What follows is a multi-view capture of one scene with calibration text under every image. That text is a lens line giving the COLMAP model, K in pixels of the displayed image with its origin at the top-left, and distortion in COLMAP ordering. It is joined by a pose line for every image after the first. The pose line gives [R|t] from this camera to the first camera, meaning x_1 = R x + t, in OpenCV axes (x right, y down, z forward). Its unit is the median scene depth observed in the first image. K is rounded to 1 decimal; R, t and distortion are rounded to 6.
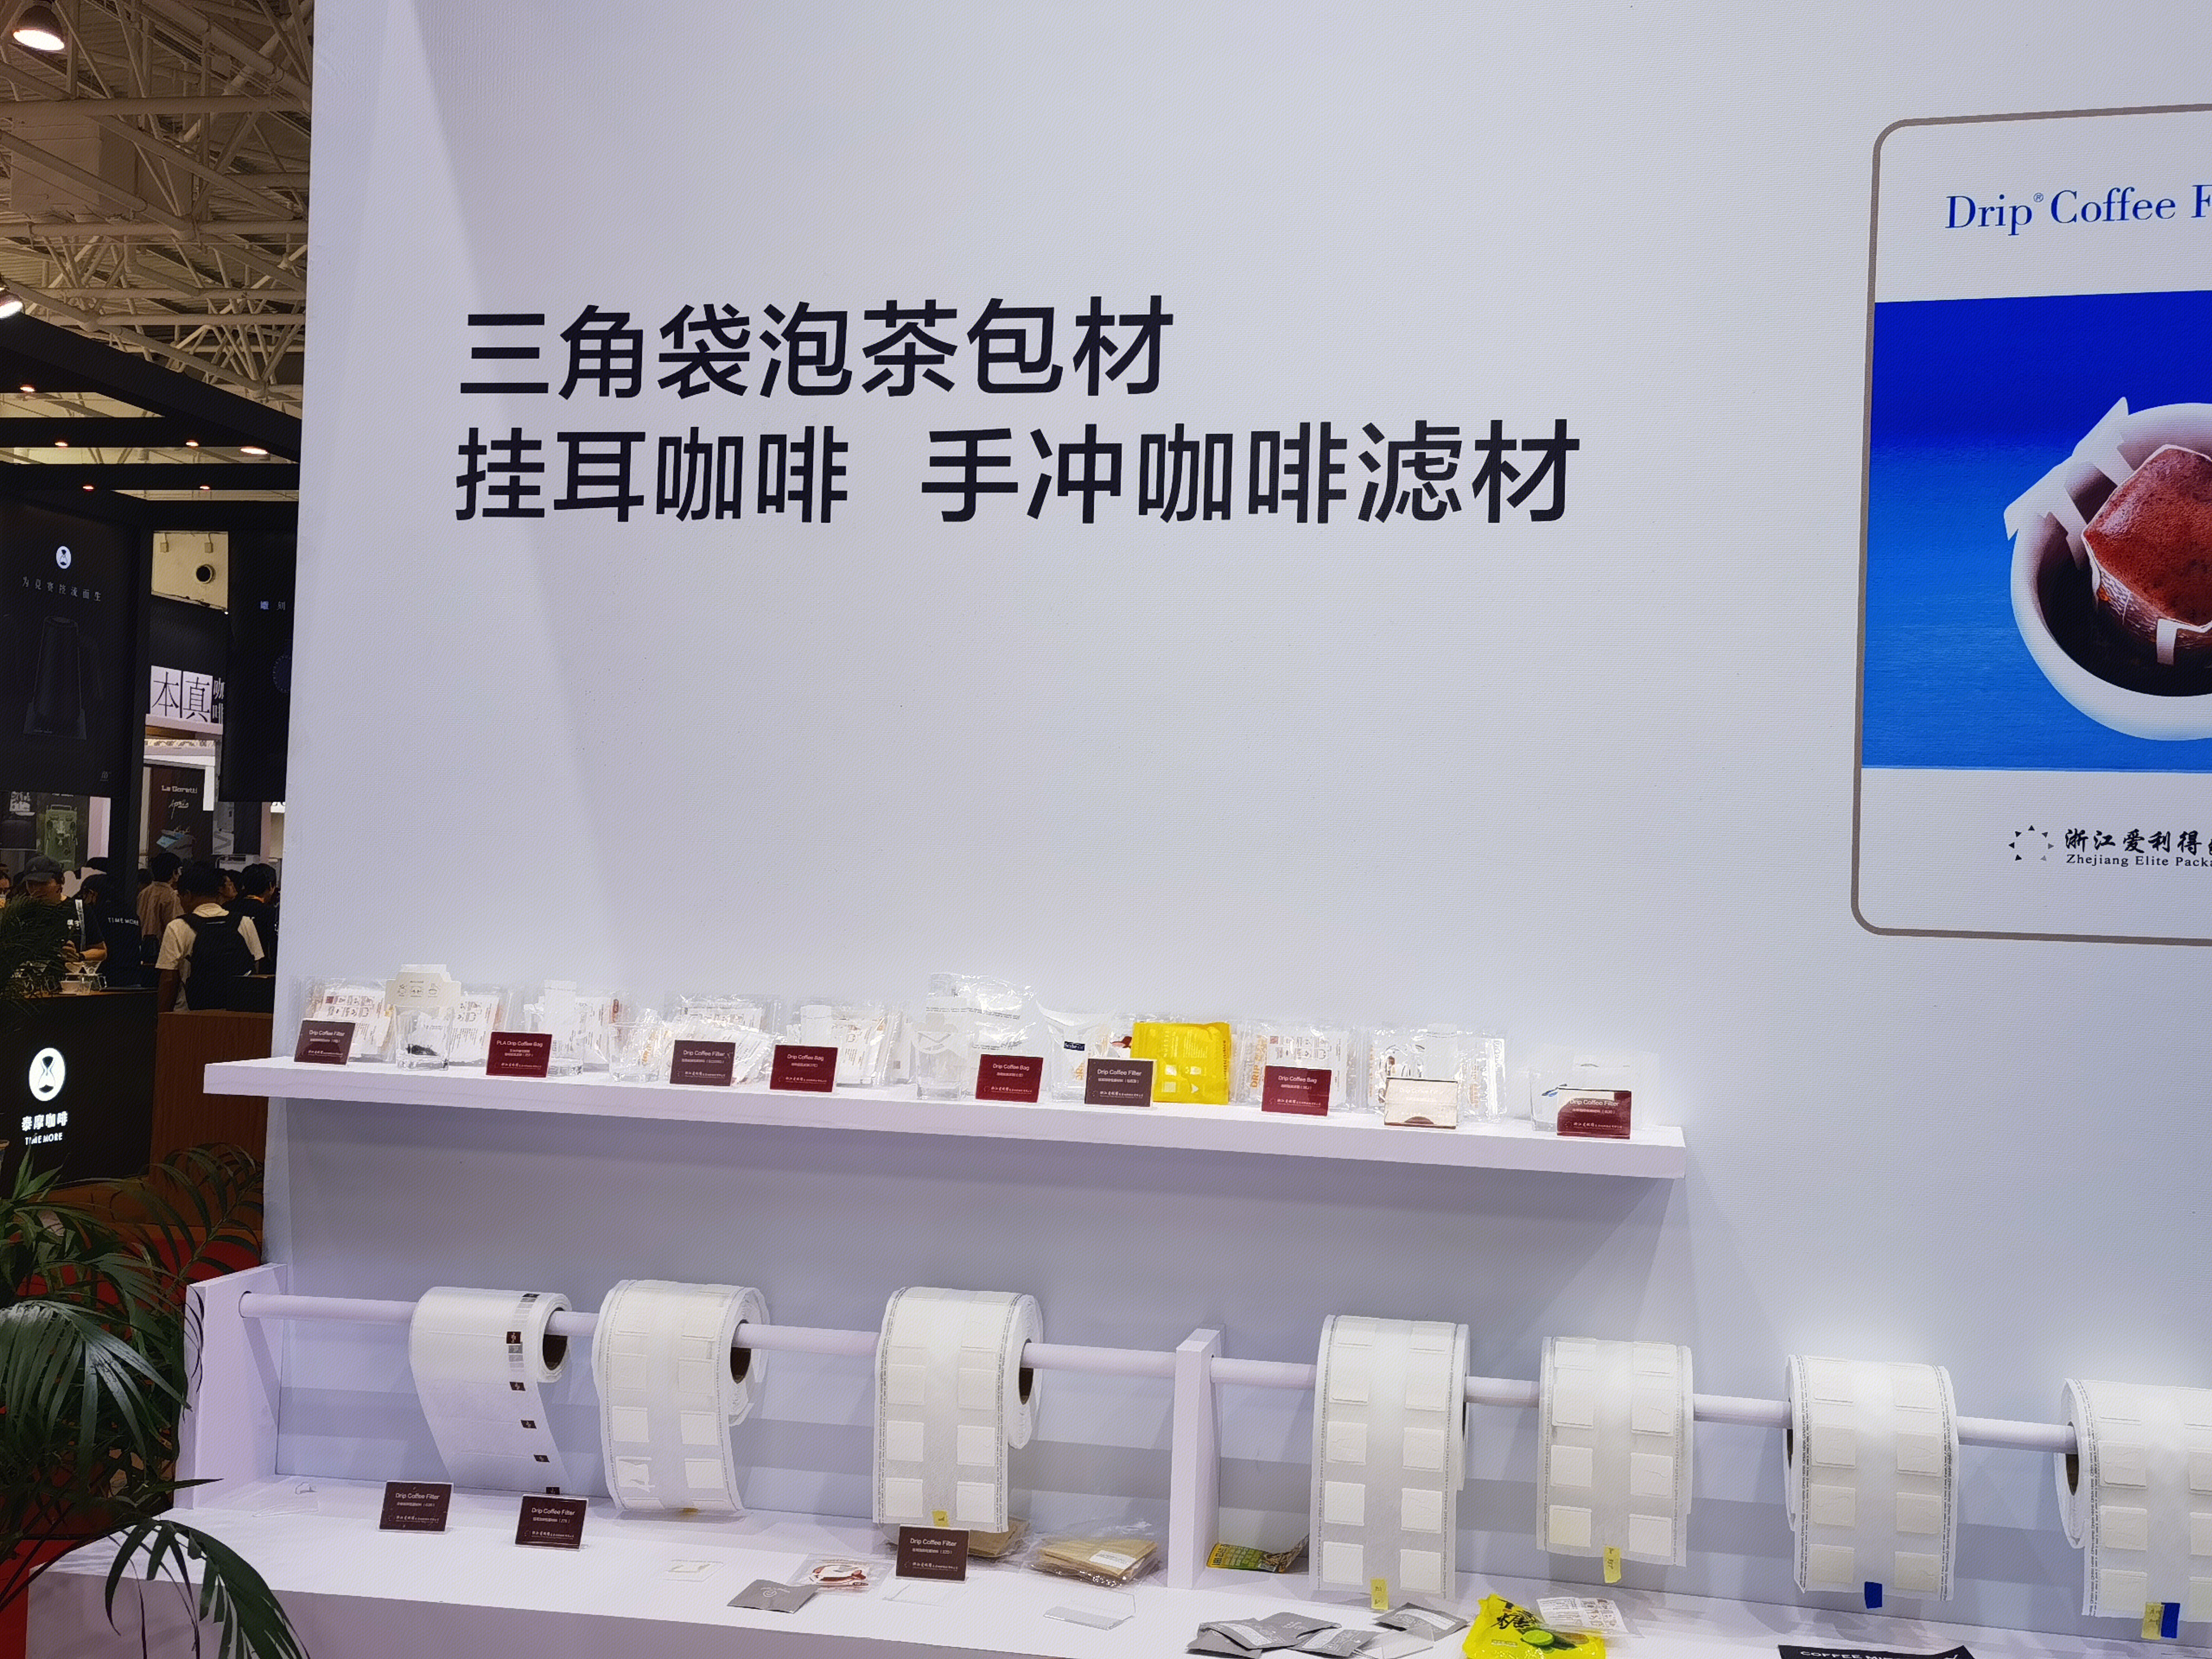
lens RADIAL K [[2317.3, 0, 1105.0], [0, 2317.3, 834.9], [0, 0, 1]] dist [0.027662, 0.000000]
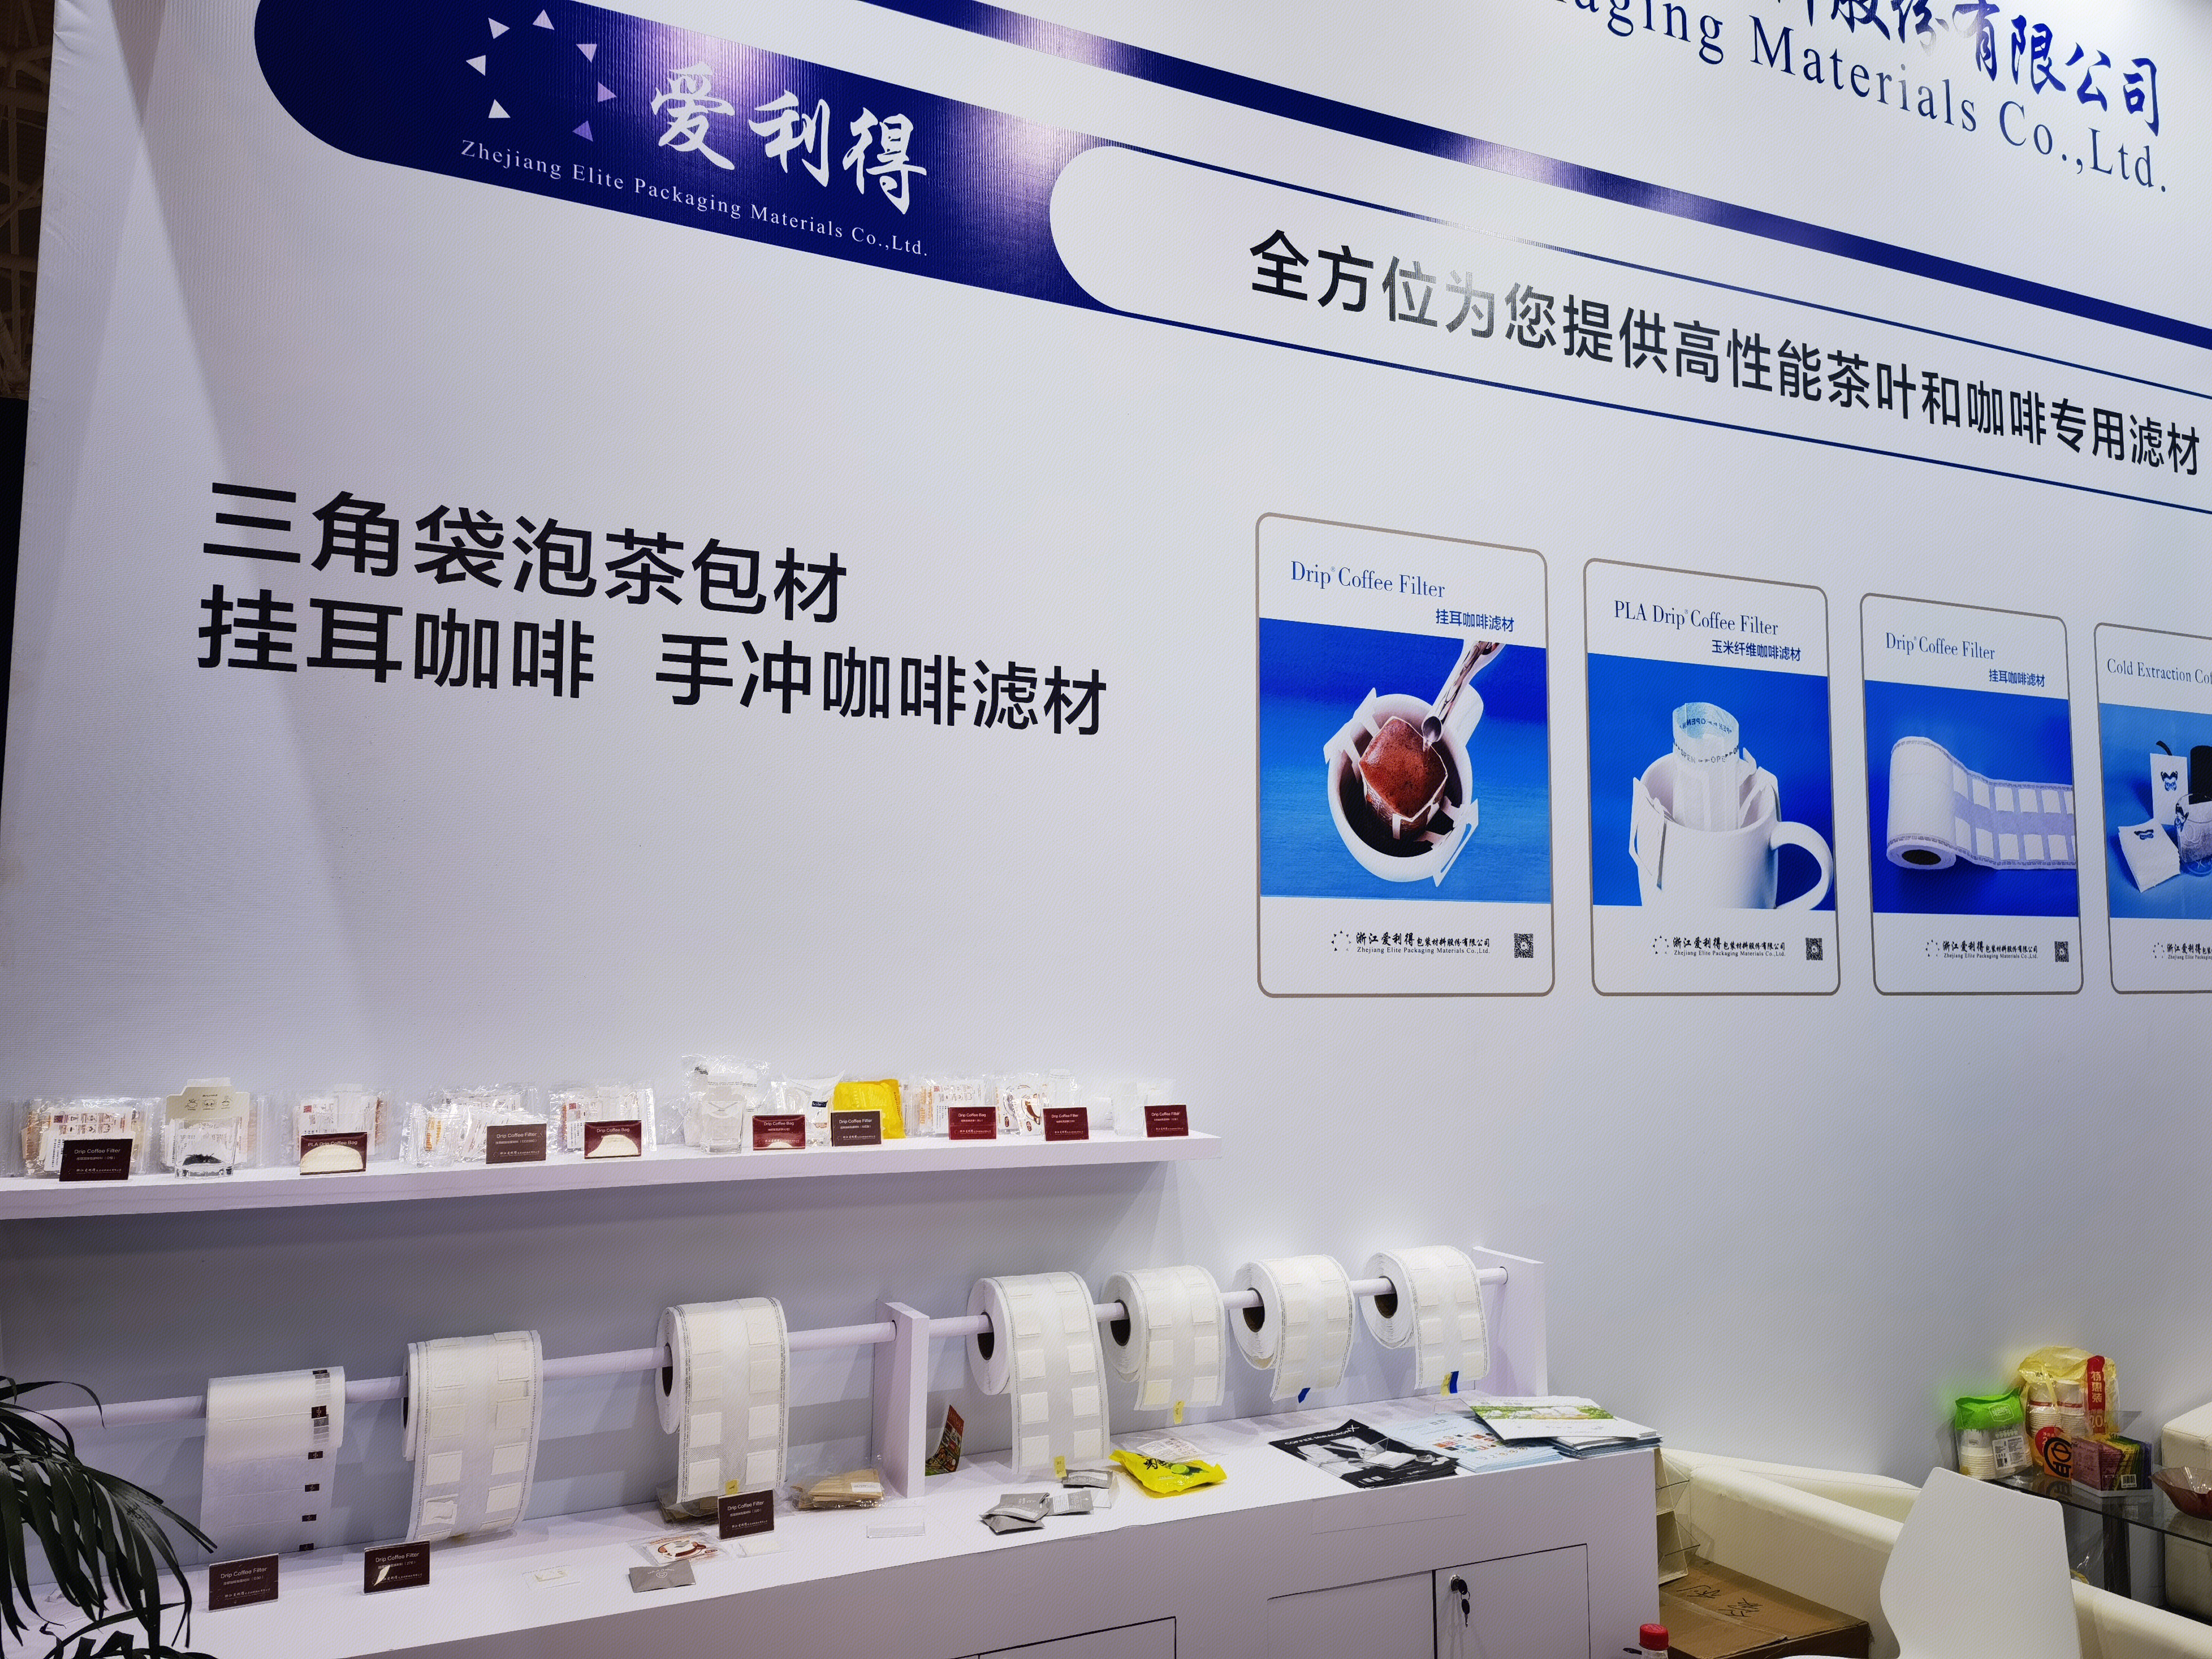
lens RADIAL K [[1709.7, 0, 1109.5], [0, 1709.7, 826.9], [0, 0, 1]] dist [0.040182, -0.015559]
pose [[0.777578, 0.025572, 0.628266, -0.496331], [0.011288, 0.998444, -0.054610, -0.012447], [-0.628685, 0.049555, 0.776080, 0.115133]]
